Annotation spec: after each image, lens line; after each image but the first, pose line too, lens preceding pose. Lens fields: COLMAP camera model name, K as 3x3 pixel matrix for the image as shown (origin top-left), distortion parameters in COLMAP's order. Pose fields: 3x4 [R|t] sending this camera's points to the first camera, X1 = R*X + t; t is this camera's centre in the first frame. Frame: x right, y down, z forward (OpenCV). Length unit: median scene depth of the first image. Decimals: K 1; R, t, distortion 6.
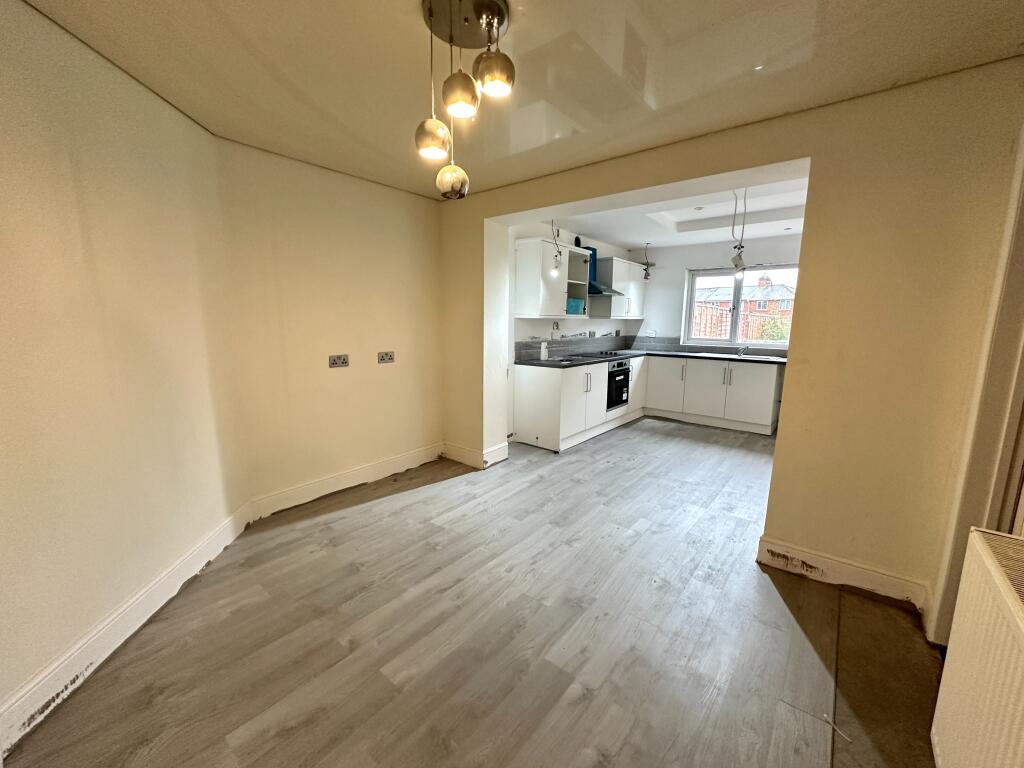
lens RADIAL K [[410.3, 0, 508.6], [0, 410.3, 385.1], [0, 0, 1]] dist [-0.000323, 0.000107]
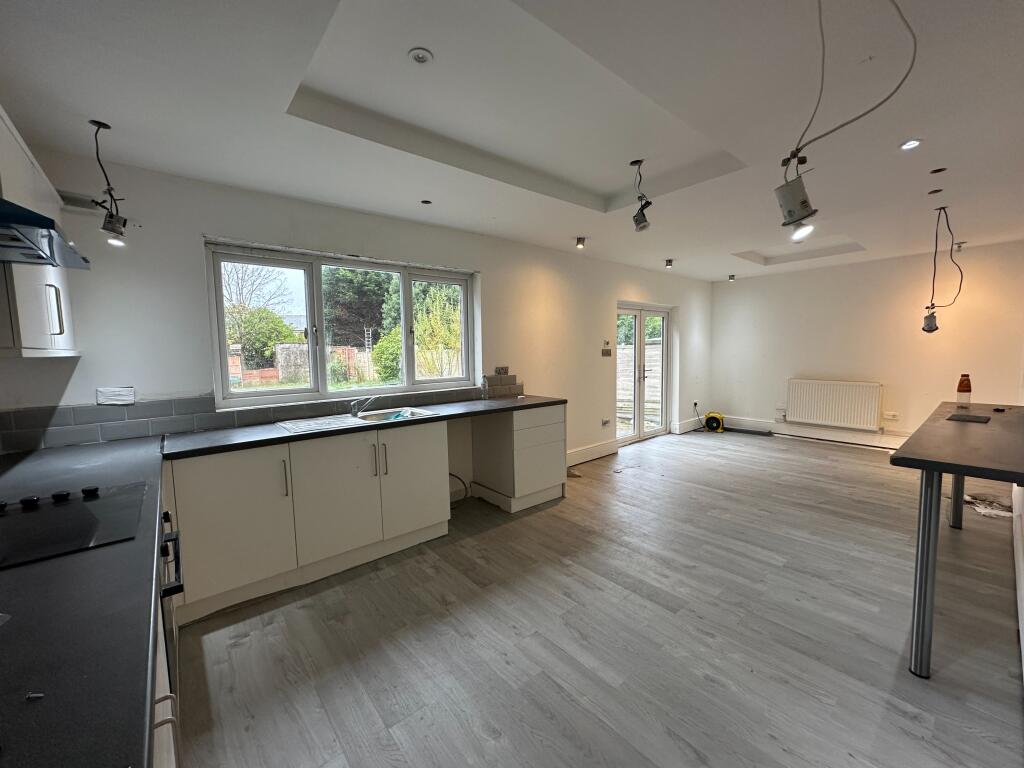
lens RADIAL K [[410.3, 0, 513.7], [0, 410.3, 379.9], [0, 0, 1]] dist [-0.000323, 0.000107]
pose [[0.167336, -0.080123, 0.982639, 0.065267], [0.178226, 0.982730, 0.049780, -0.115177], [-0.969657, 0.166802, 0.178726, 0.728240]]
